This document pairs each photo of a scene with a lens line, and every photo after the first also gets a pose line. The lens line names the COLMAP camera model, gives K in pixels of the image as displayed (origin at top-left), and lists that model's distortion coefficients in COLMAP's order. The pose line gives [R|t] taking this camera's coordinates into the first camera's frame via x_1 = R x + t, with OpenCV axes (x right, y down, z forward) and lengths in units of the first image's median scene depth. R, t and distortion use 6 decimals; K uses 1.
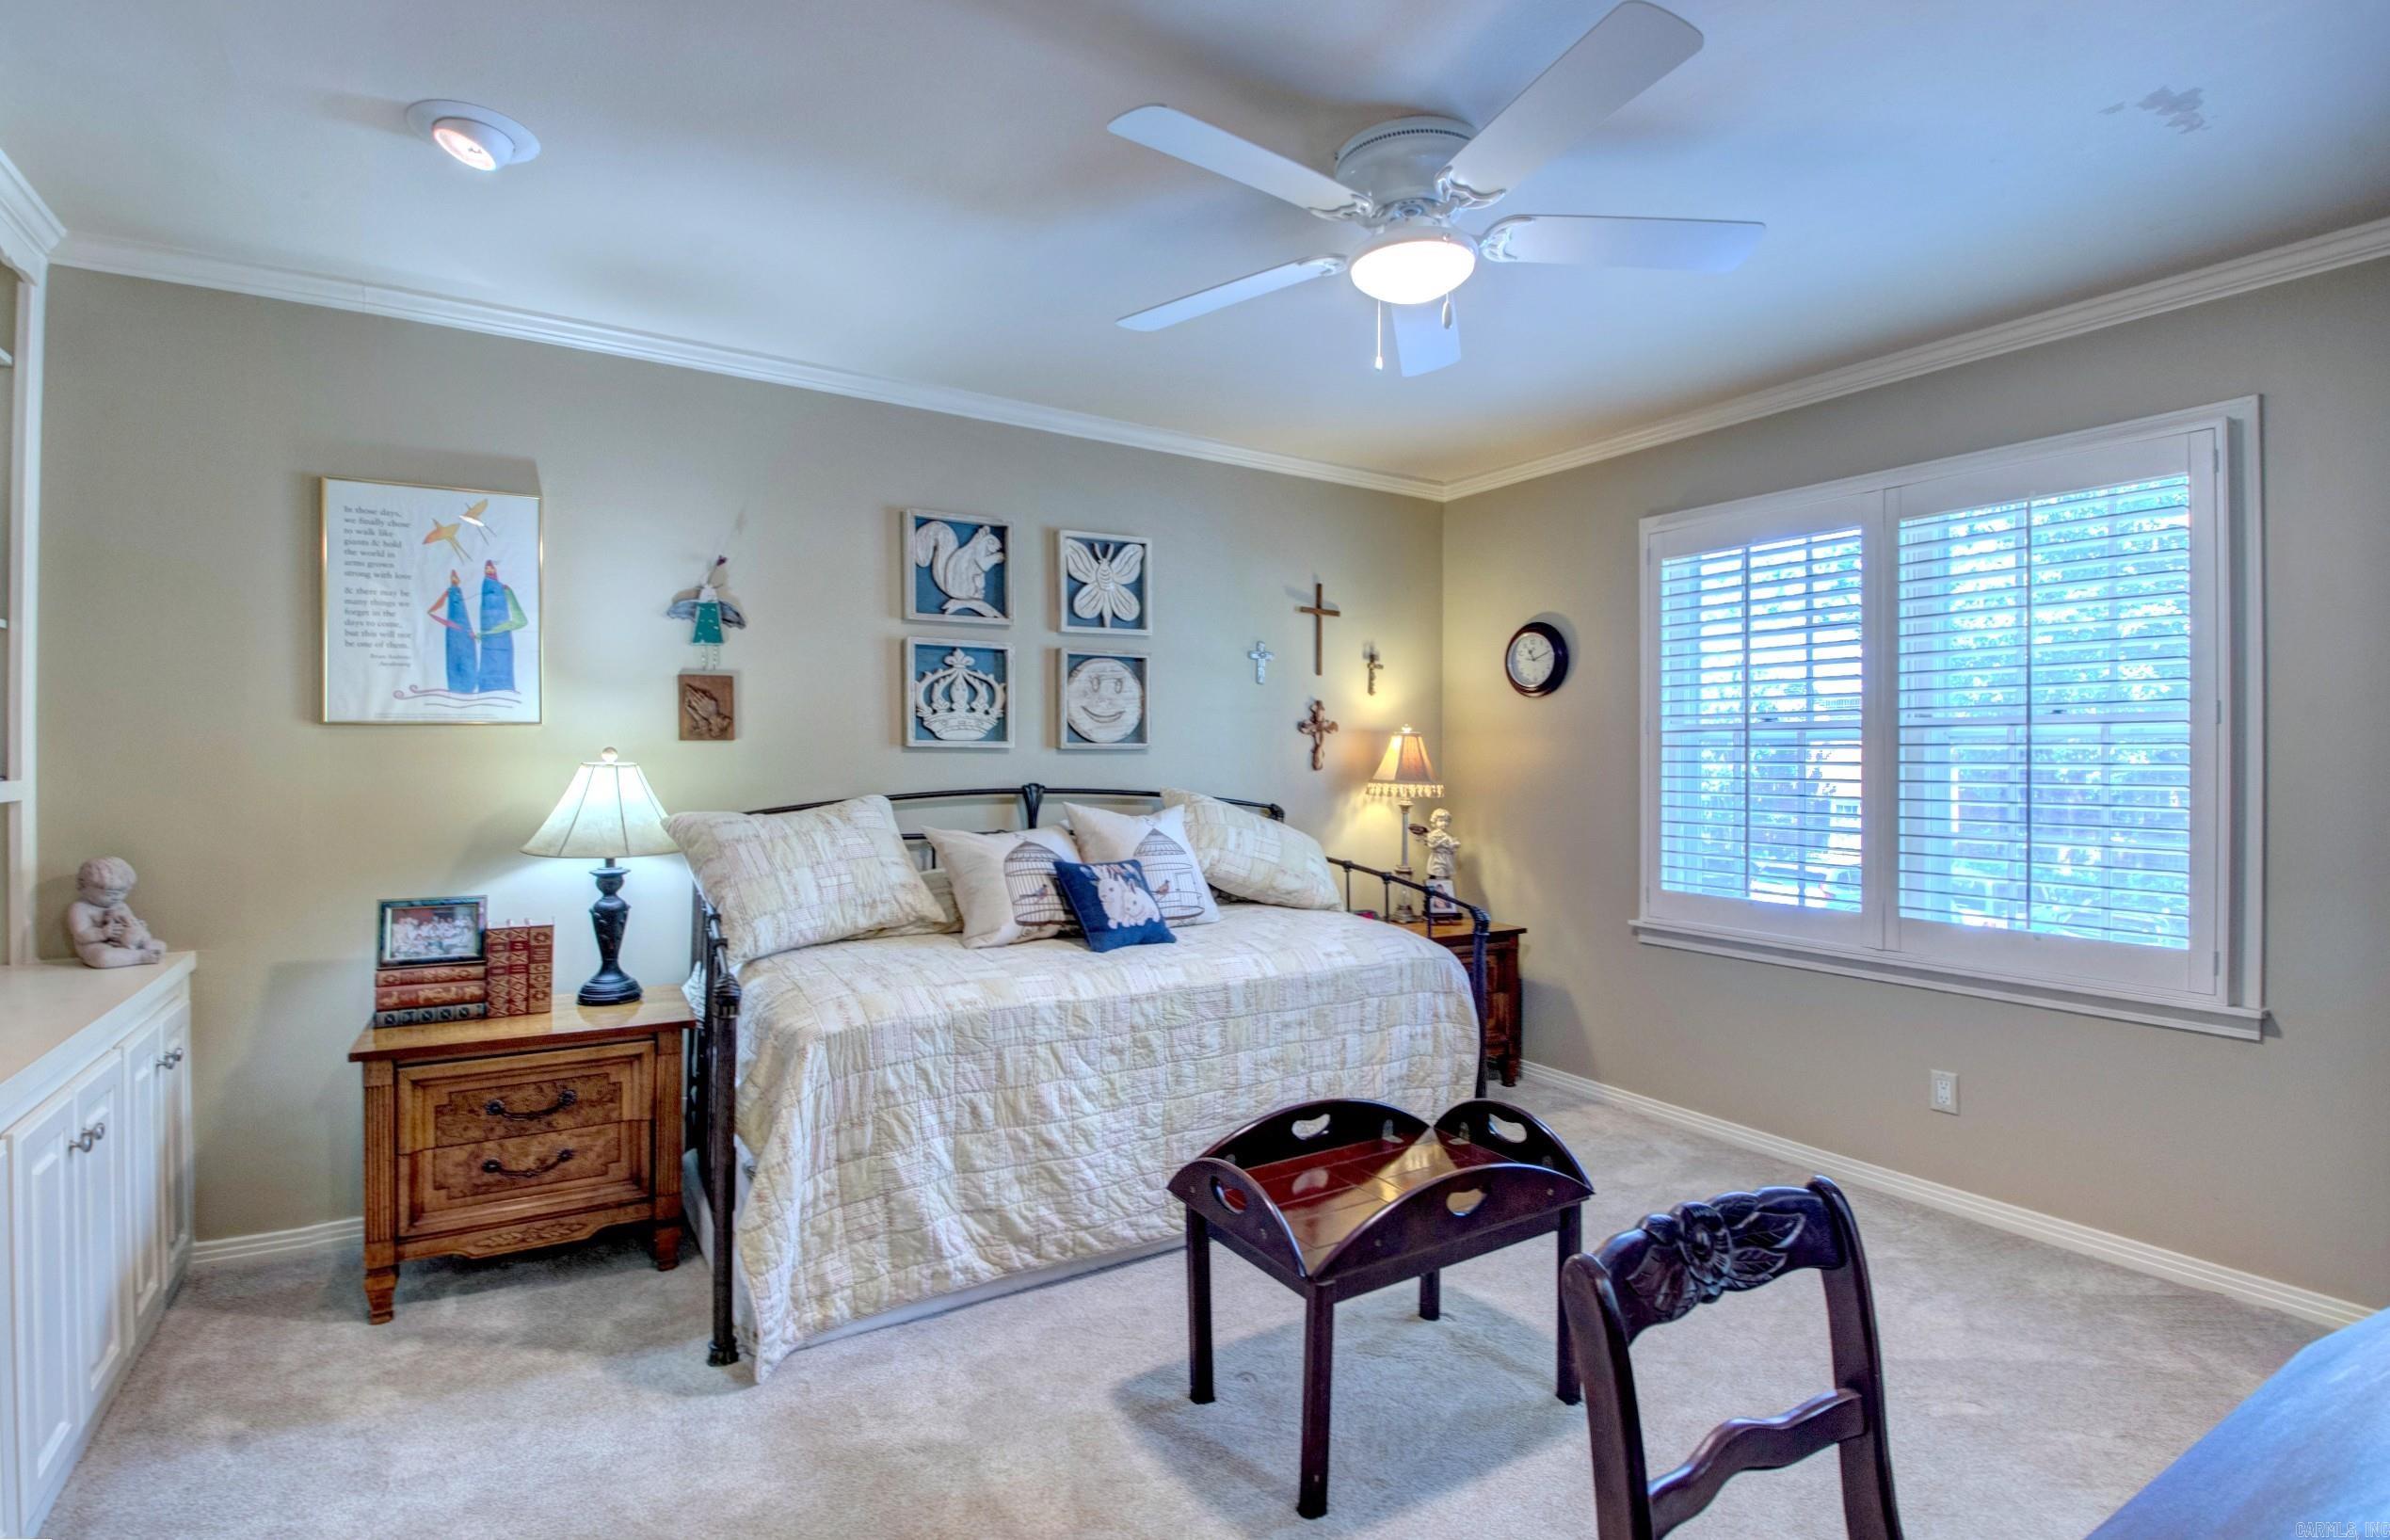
lens RADIAL K [[1105.0, 0, 1190.4], [0, 1105.0, 768.7], [0, 0, 1]] dist [0.000391, -0.012870]
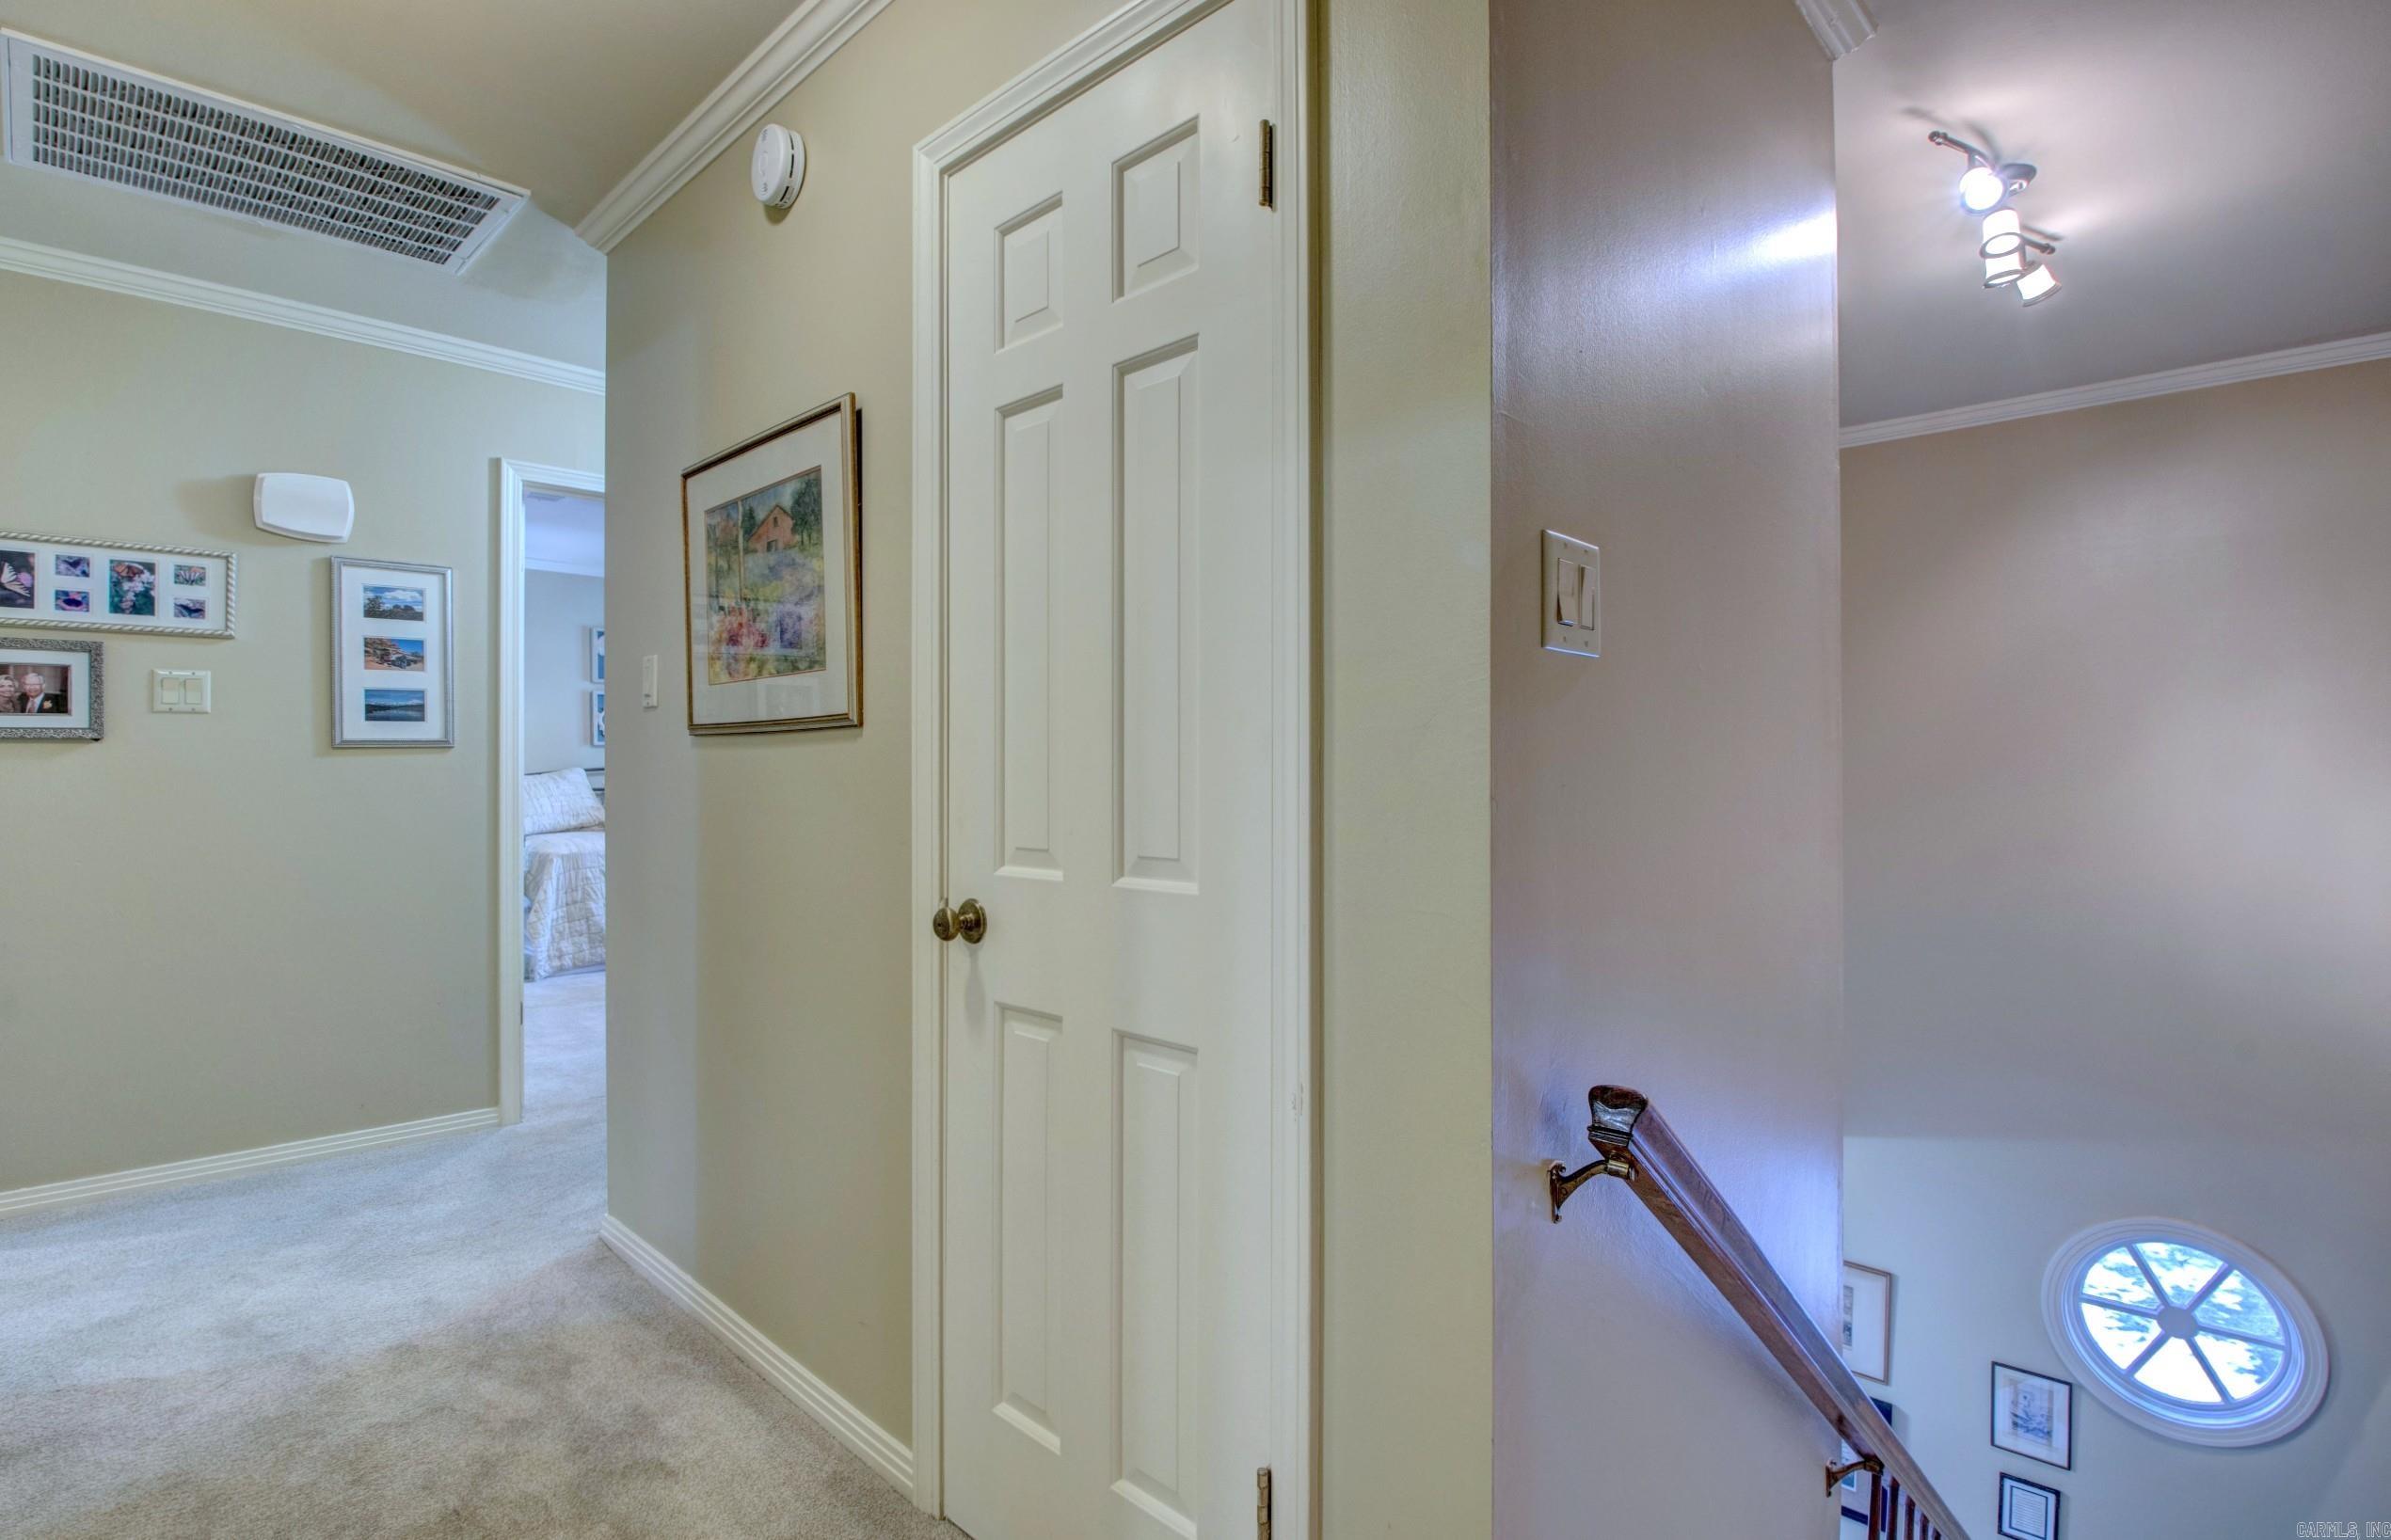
lens RADIAL K [[1105.3, 0, 1197.3], [0, 1105.3, 769.9], [0, 0, 1]] dist [0.000391, -0.012870]
pose [[0.969429, -0.007808, 0.245249, 0.473296], [0.005353, 0.999929, 0.010673, 0.020498], [-0.245315, -0.009034, 0.969401, -1.834056]]
